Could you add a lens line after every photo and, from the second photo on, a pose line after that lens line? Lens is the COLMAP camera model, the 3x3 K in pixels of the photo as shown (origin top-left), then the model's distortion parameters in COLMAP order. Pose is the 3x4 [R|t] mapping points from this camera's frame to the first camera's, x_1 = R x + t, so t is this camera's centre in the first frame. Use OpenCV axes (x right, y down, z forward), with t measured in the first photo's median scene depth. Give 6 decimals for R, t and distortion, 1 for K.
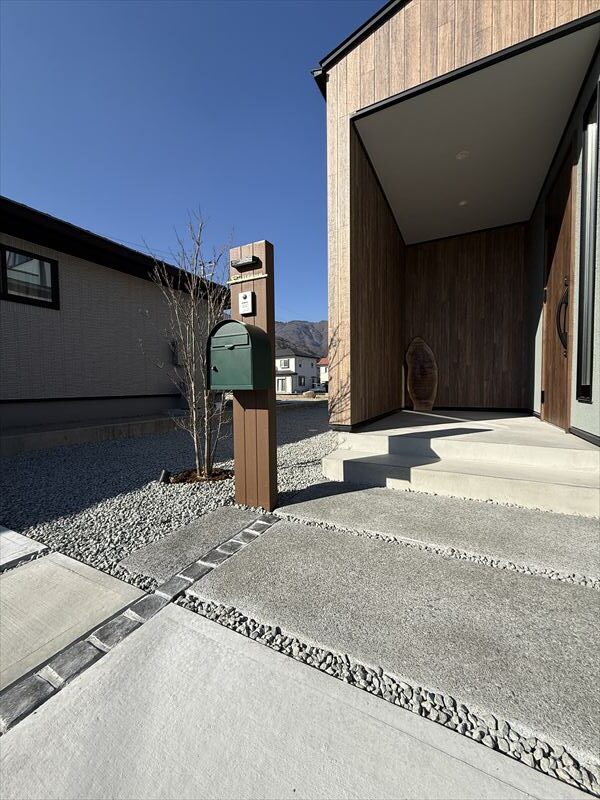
lens RADIAL K [[317.0, 0, 300.7], [0, 317.0, 397.0], [0, 0, 1]] dist [-0.000746, -0.000132]
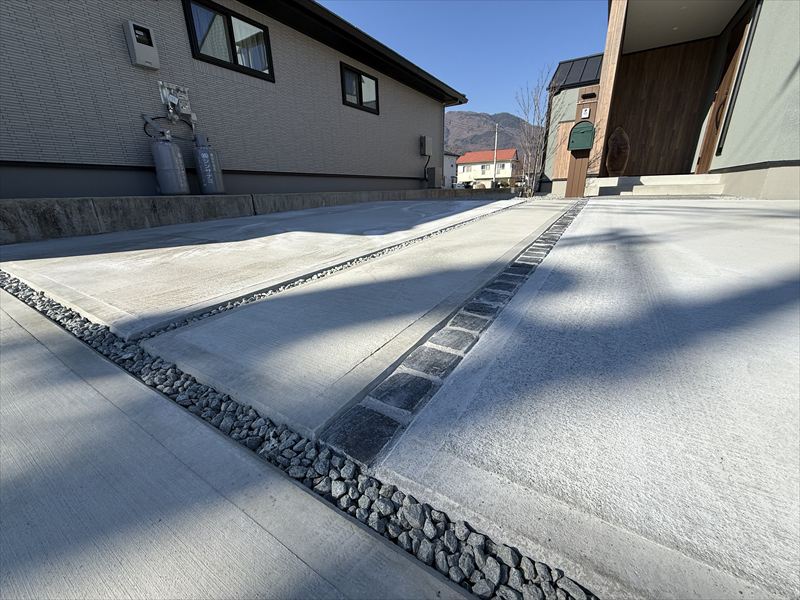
lens RADIAL K [[317.0, 0, 399.5], [0, 317.0, 299.7], [0, 0, 1]] dist [-0.000746, -0.000132]
pose [[0.997228, 0.006159, -0.074157, -1.018434], [0.015771, 0.956434, 0.291524, 0.258878], [0.072722, -0.291885, 0.953685, -1.375416]]
